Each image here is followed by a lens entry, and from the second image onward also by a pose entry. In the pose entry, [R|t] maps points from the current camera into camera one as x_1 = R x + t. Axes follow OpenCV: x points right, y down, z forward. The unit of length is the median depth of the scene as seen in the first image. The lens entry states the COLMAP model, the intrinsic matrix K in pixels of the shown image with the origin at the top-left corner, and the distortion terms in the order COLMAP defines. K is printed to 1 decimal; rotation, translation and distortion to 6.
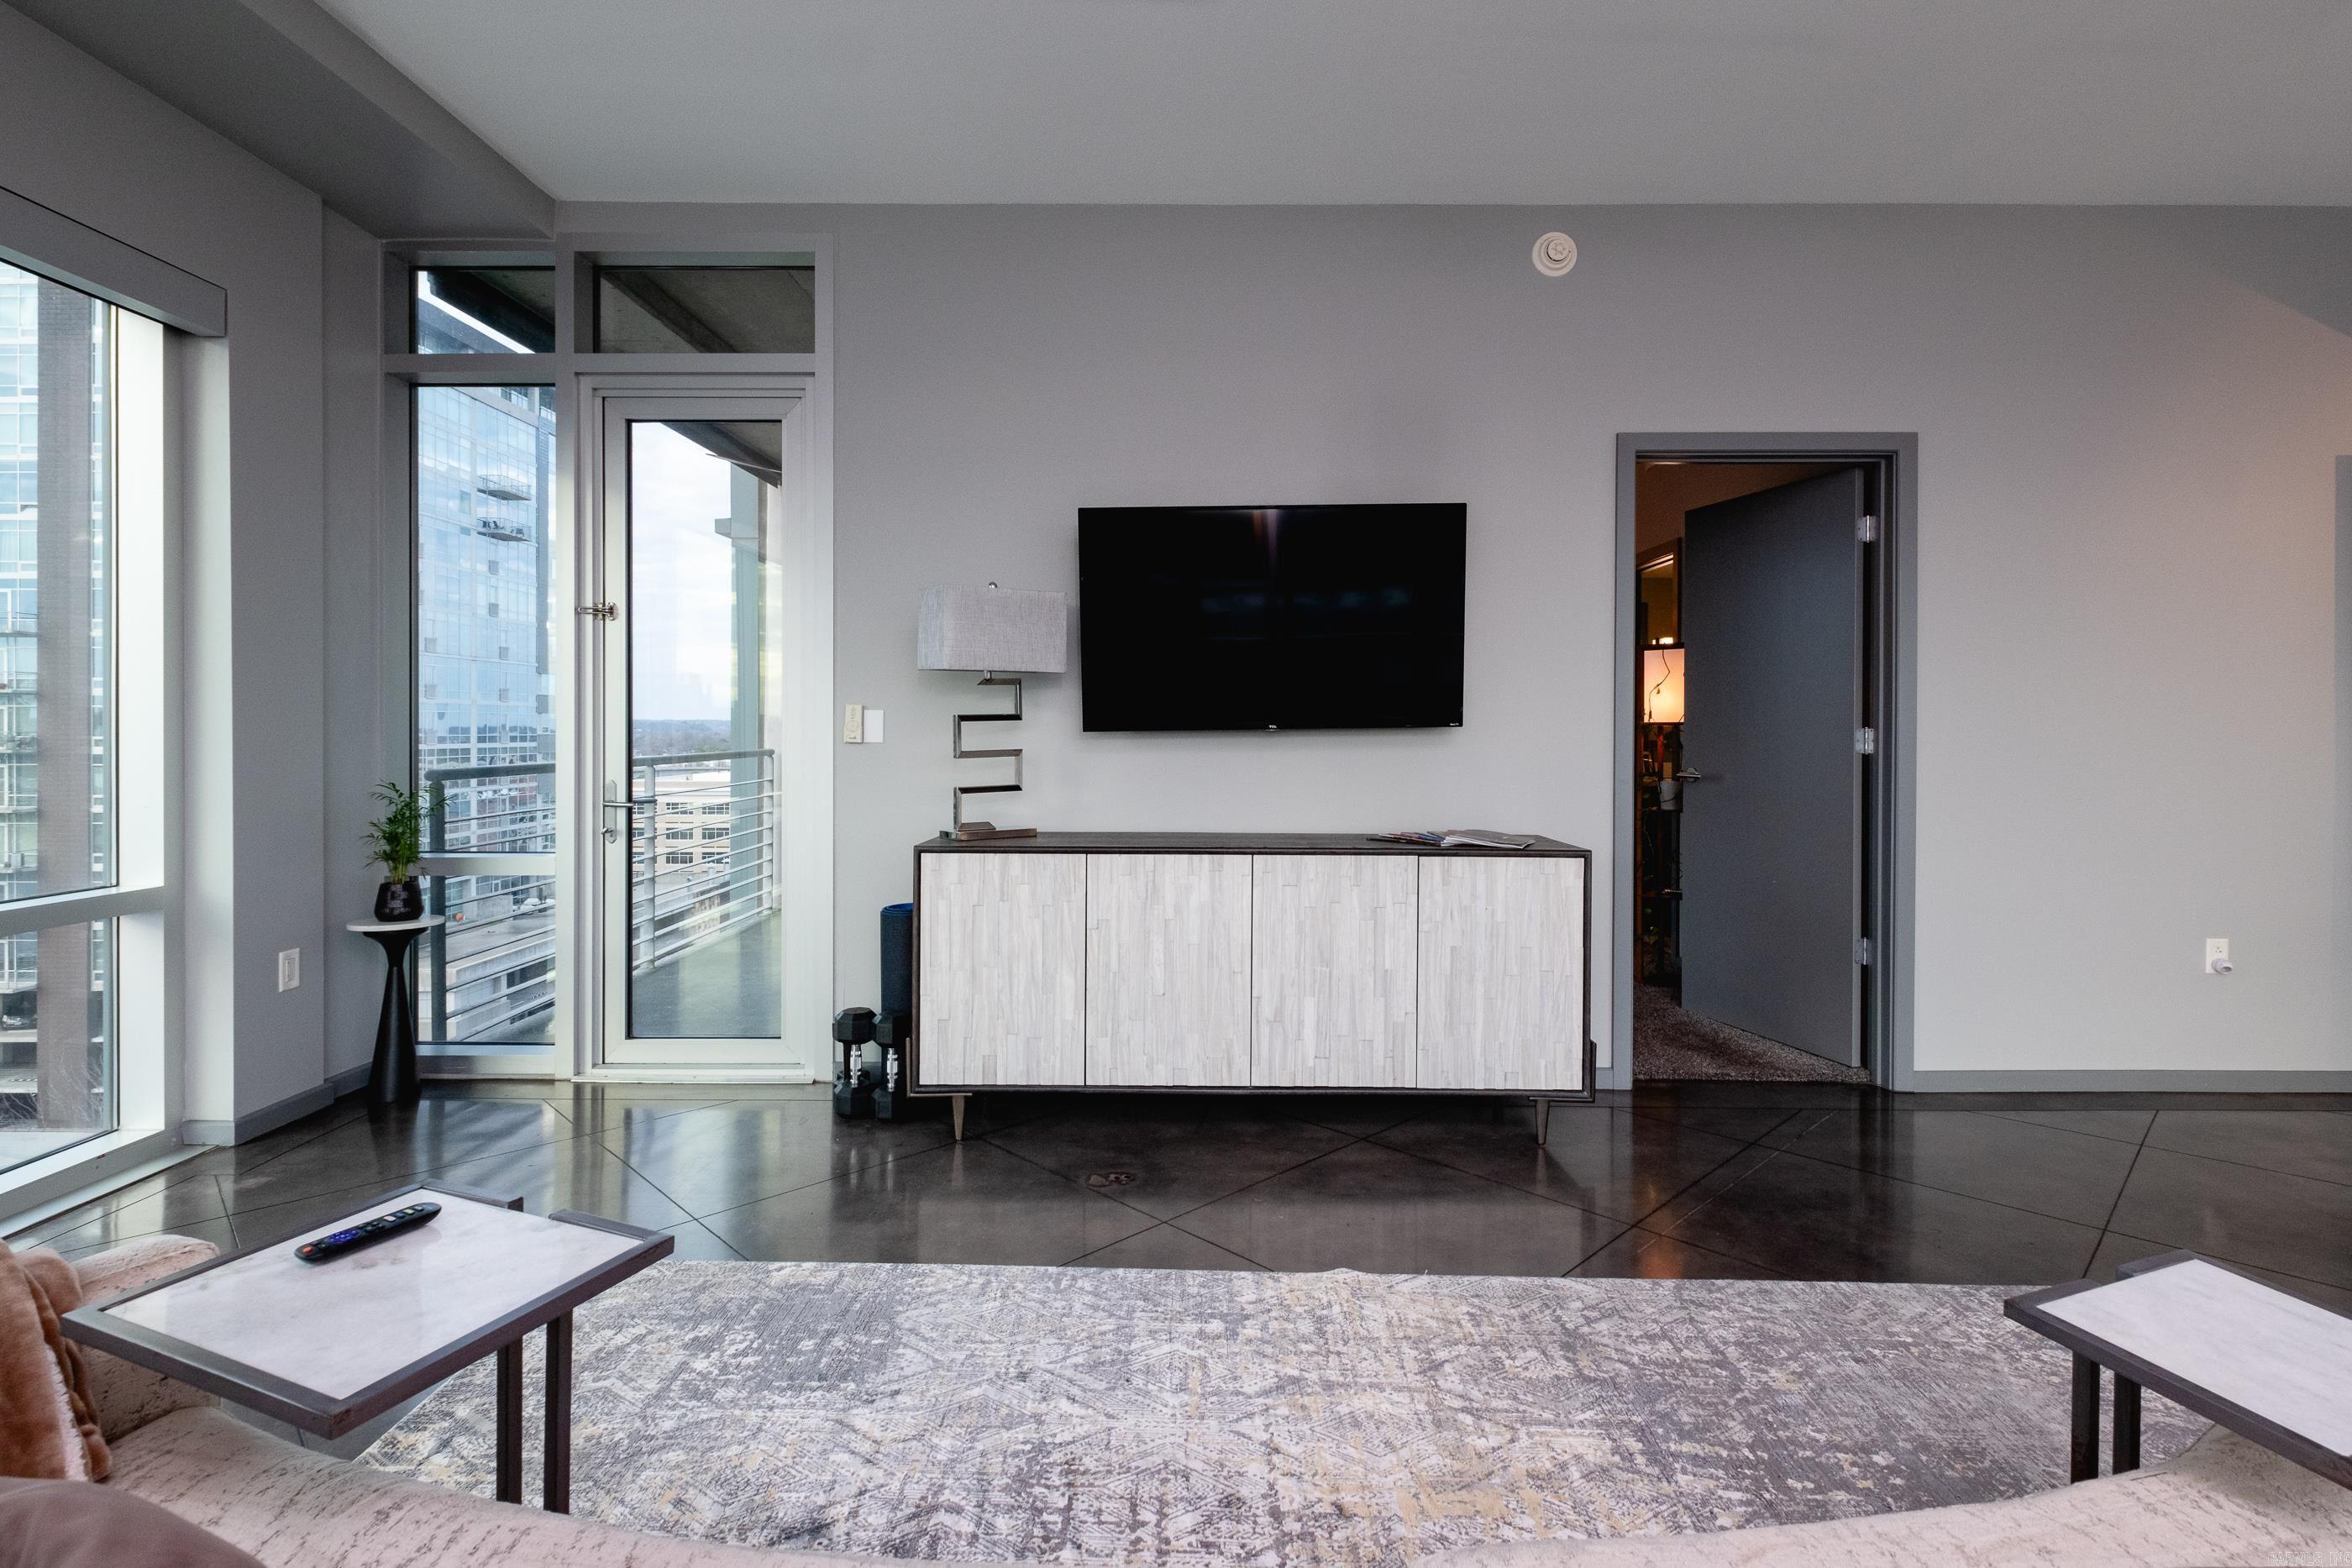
lens RADIAL K [[1111.5, 0, 1191.3], [0, 1111.5, 737.9], [0, 0, 1]] dist [0.010031, -0.001279]
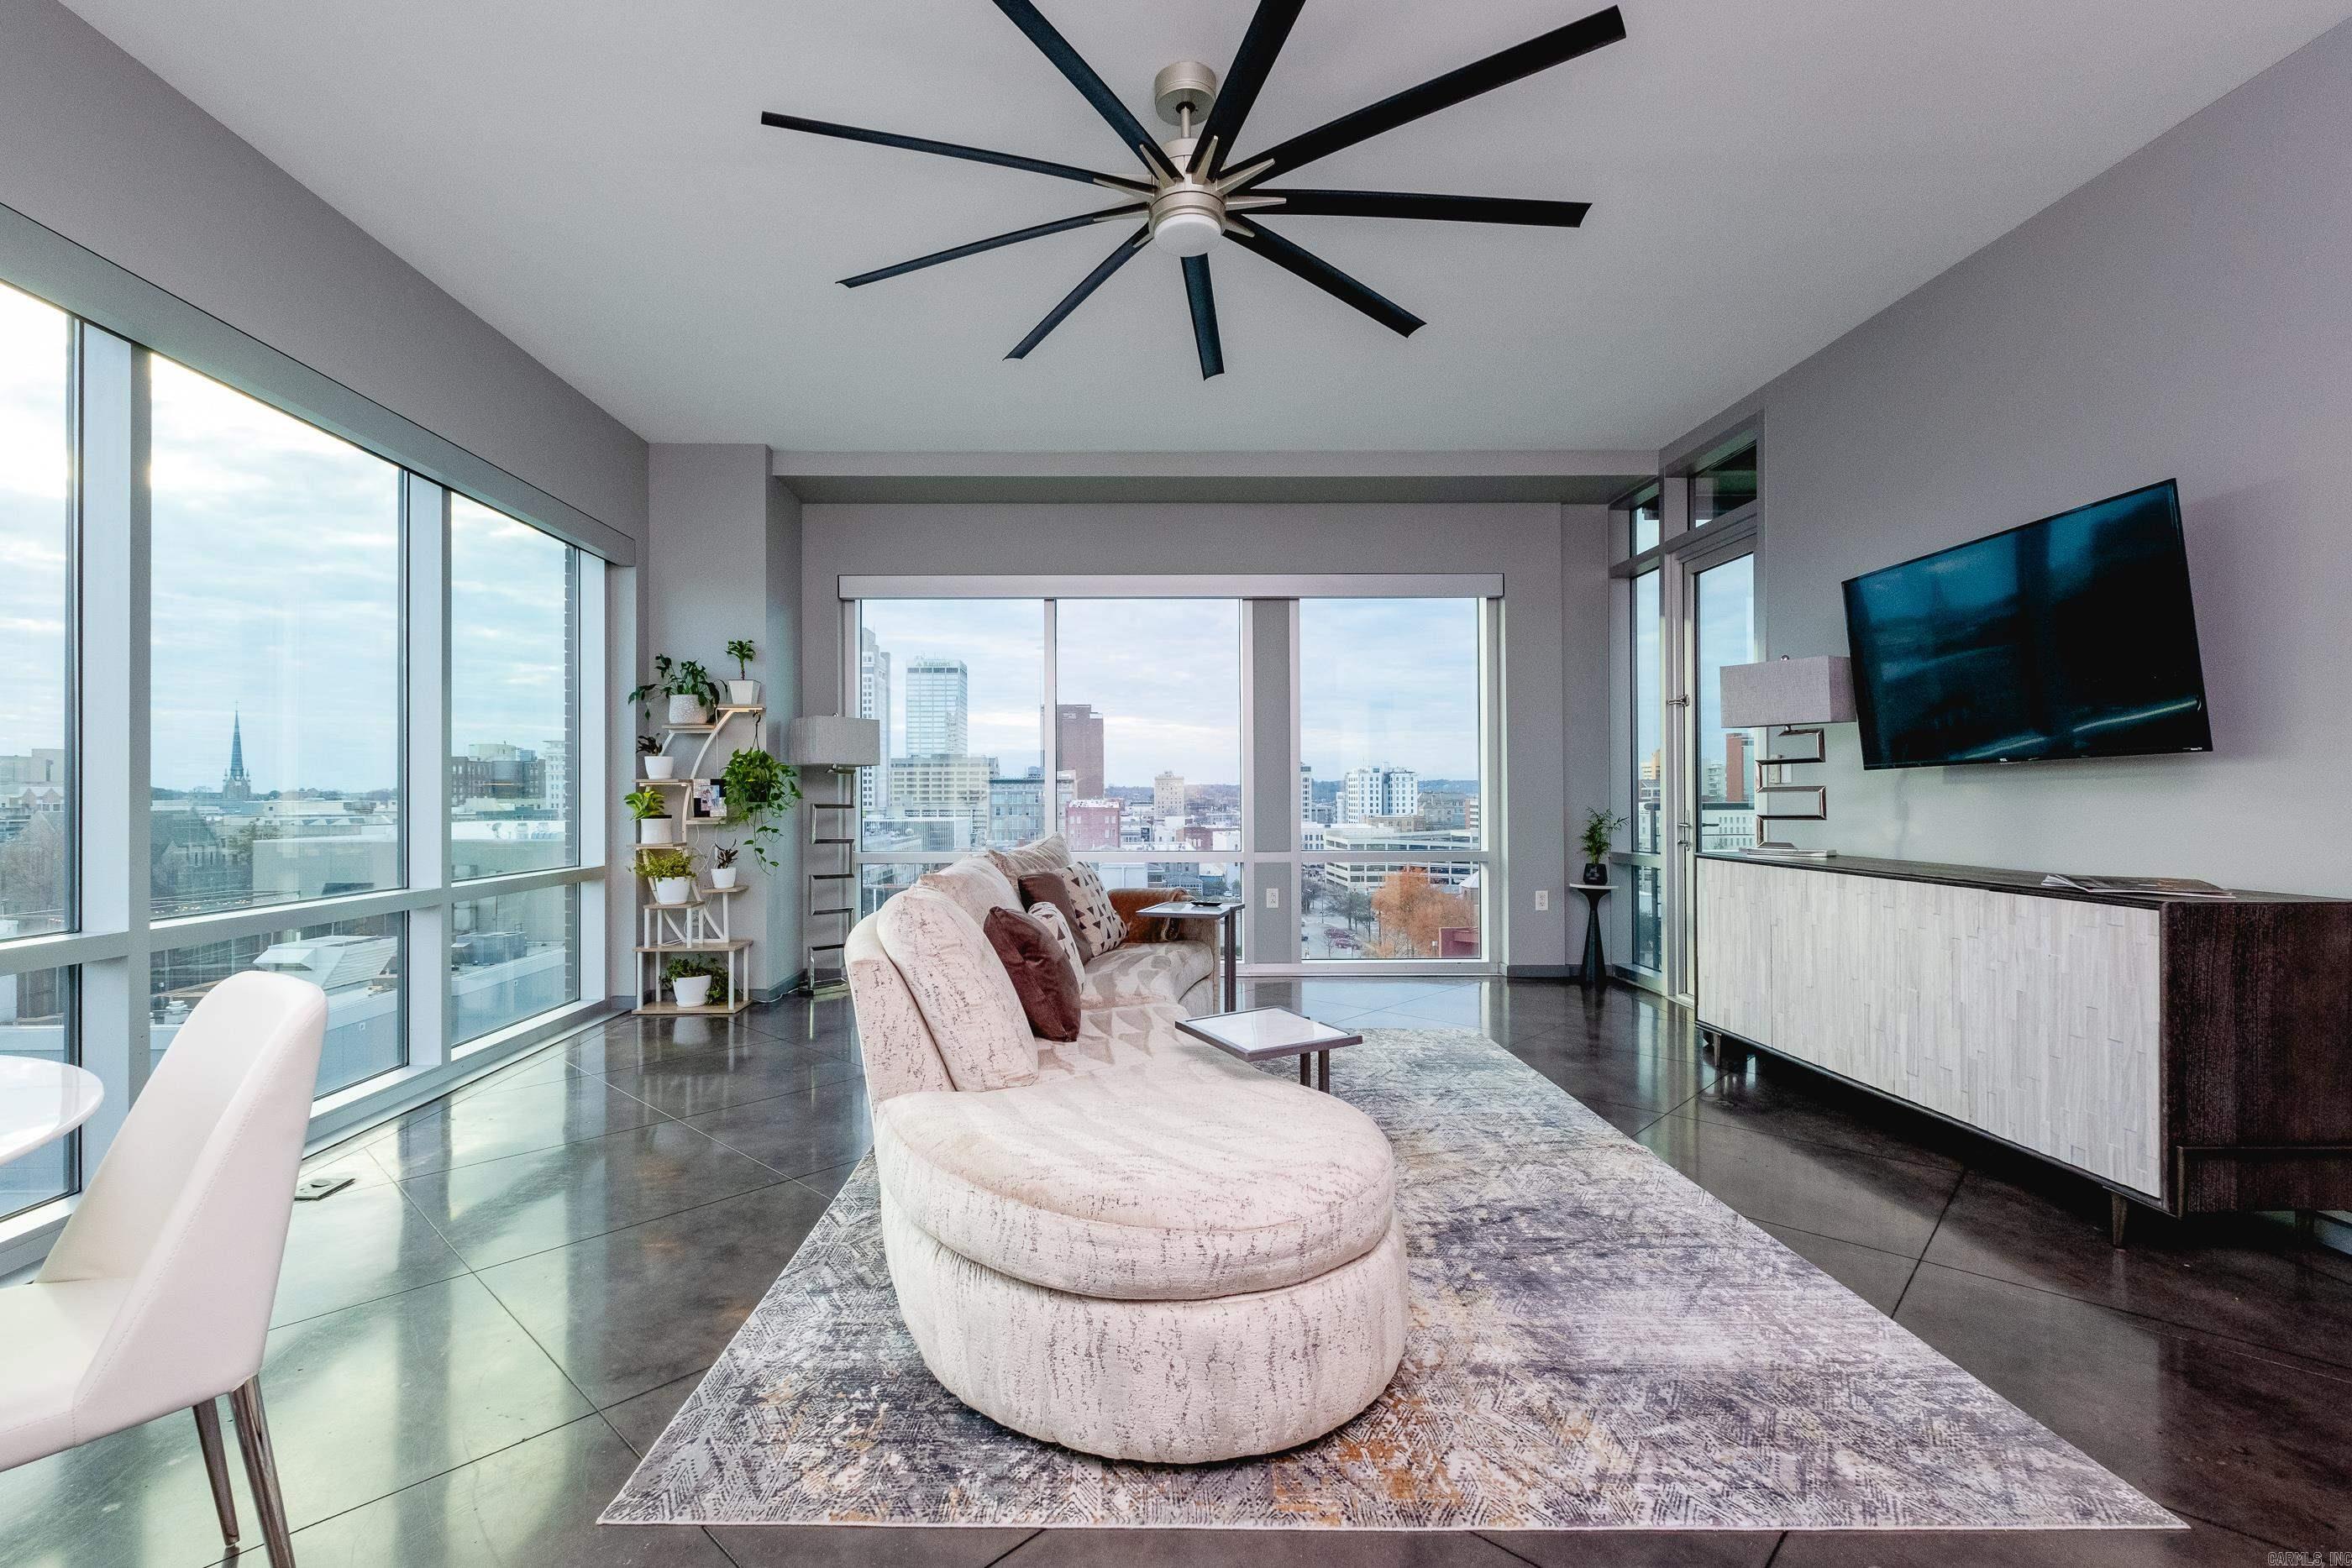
lens RADIAL K [[1030.7, 0, 1138.1], [0, 1030.7, 789.5], [0, 0, 1]] dist [0.005987, -0.005196]
pose [[0.027627, -0.008393, -0.999583, 0.963140], [-0.004846, 0.999952, -0.008530, 0.027008], [0.999607, 0.005080, 0.027585, 0.215677]]
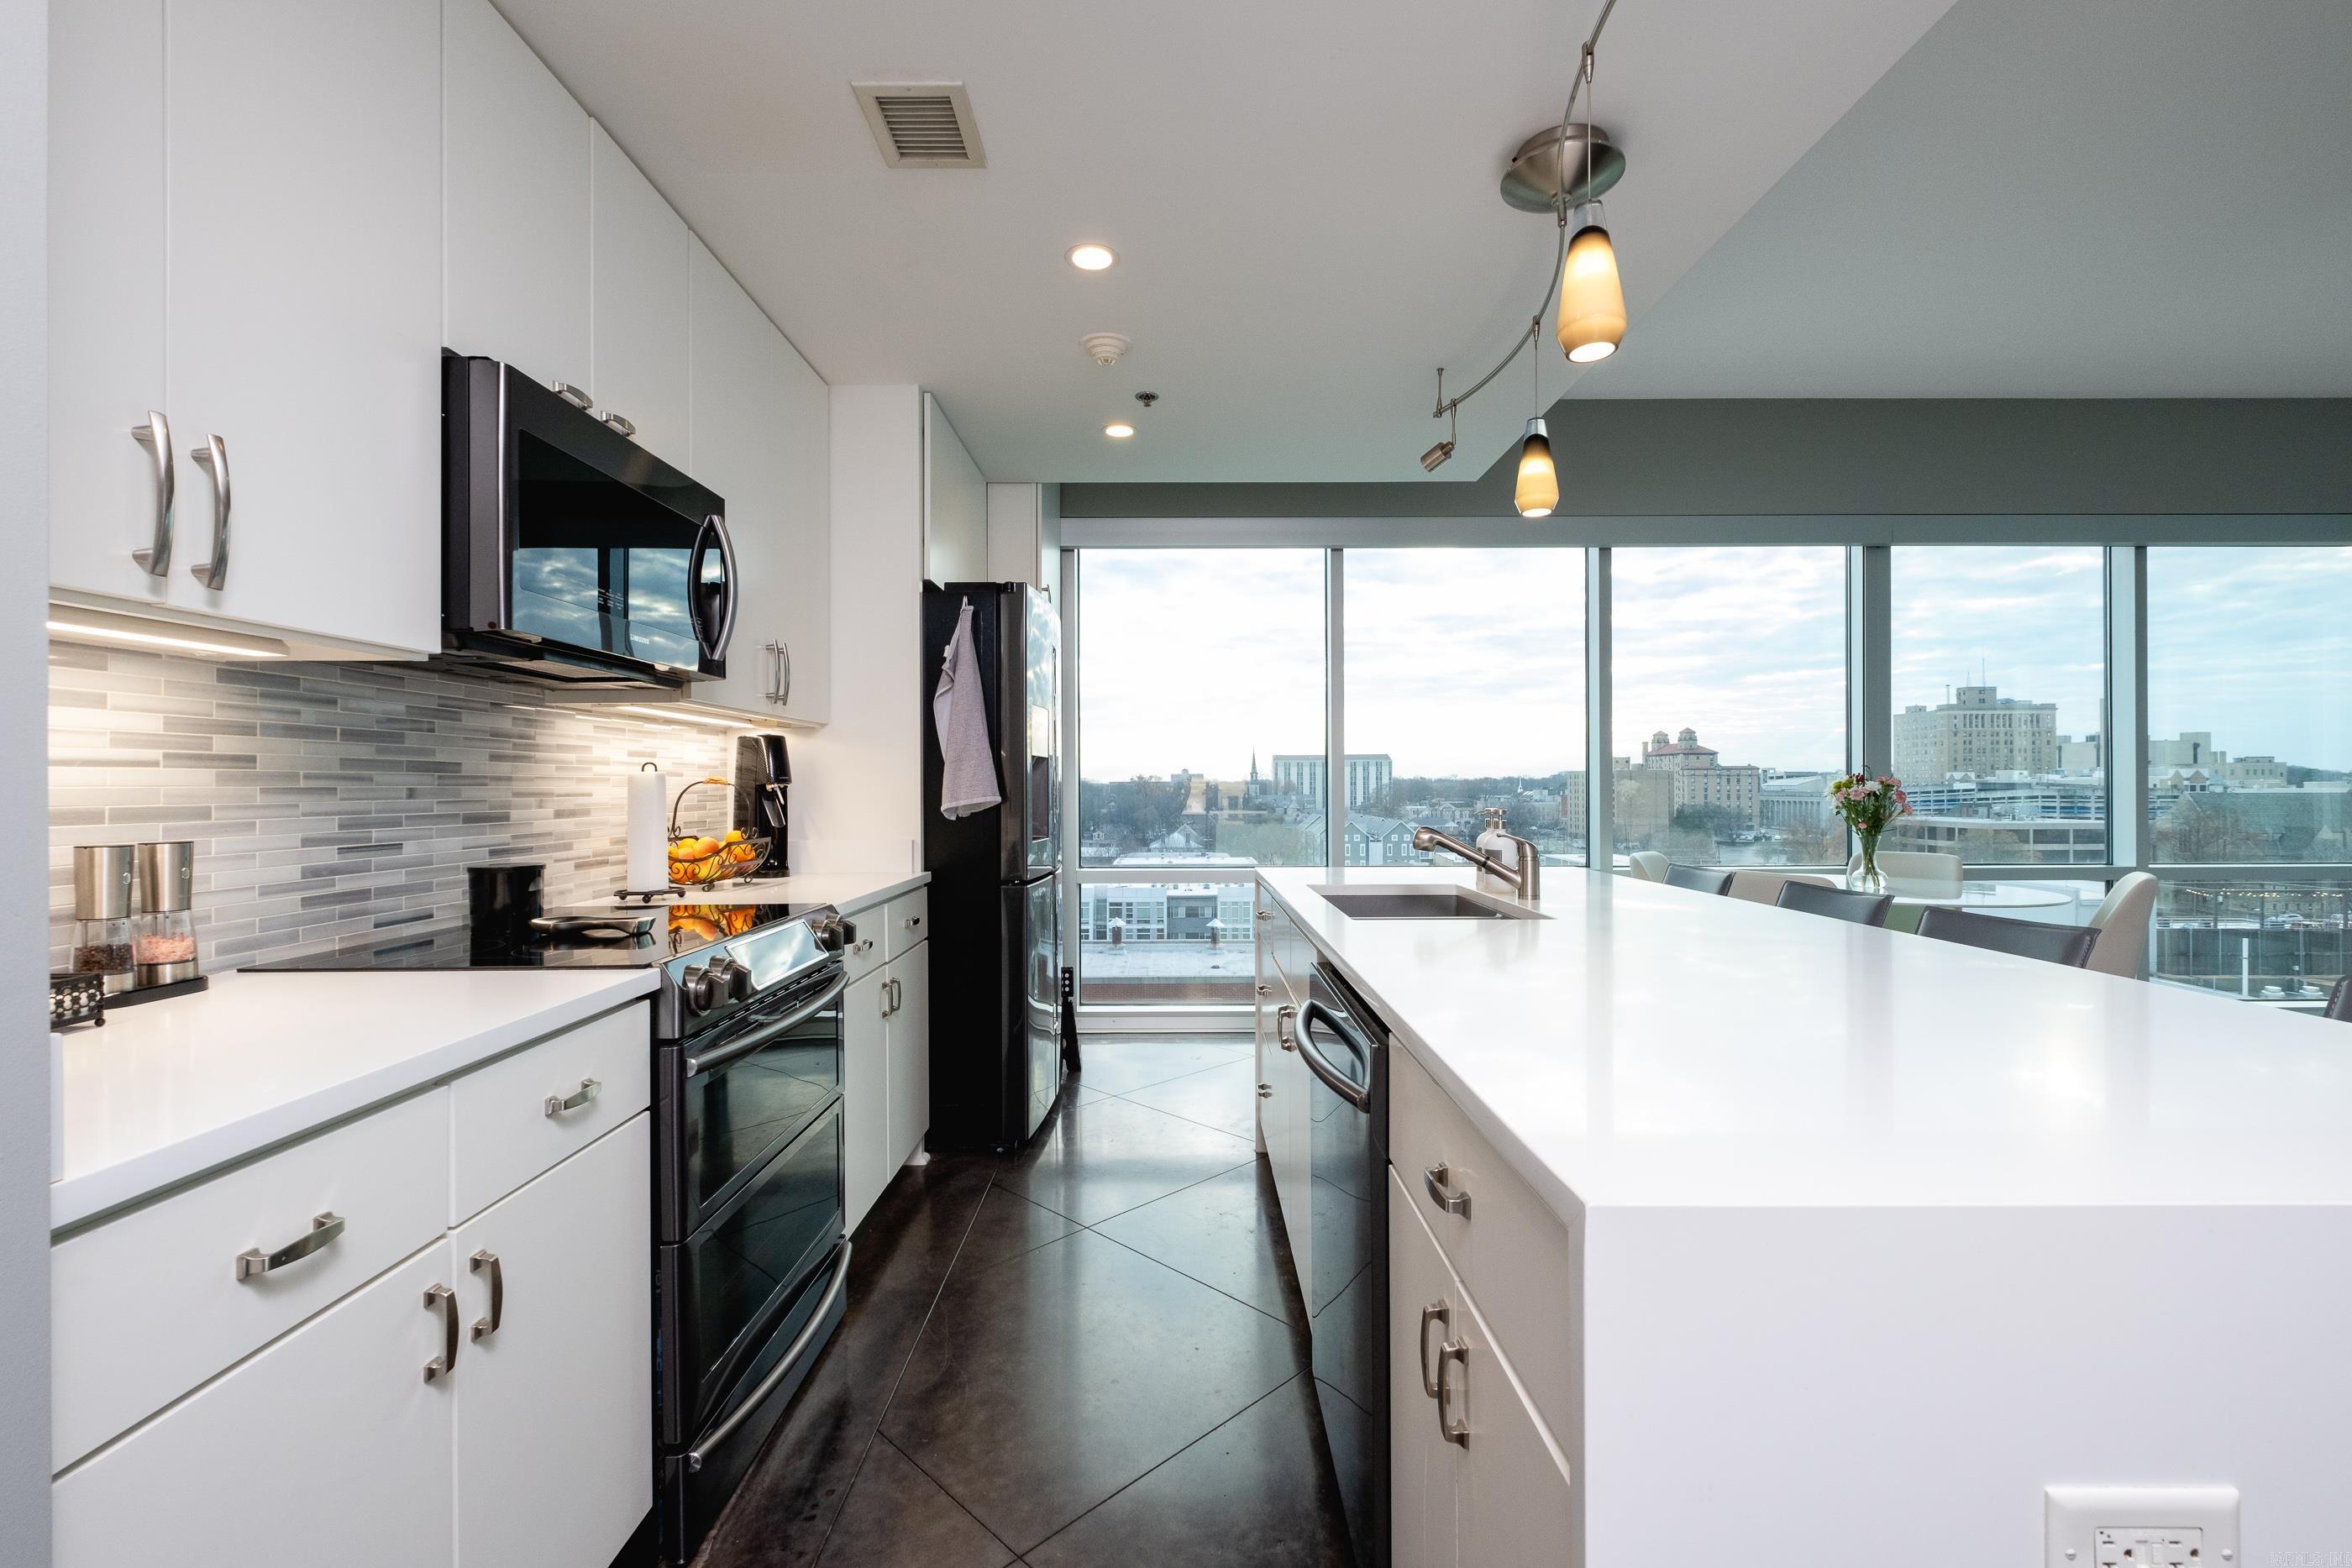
lens RADIAL K [[1030.7, 0, 1172.0], [0, 1030.7, 785.8], [0, 0, 1]] dist [0.005987, -0.005196]
pose [[-0.999897, 0.001180, -0.014296, 1.501171], [0.001046, 0.999955, 0.009378, 0.005730], [0.014306, 0.009362, -0.999854, 0.862441]]
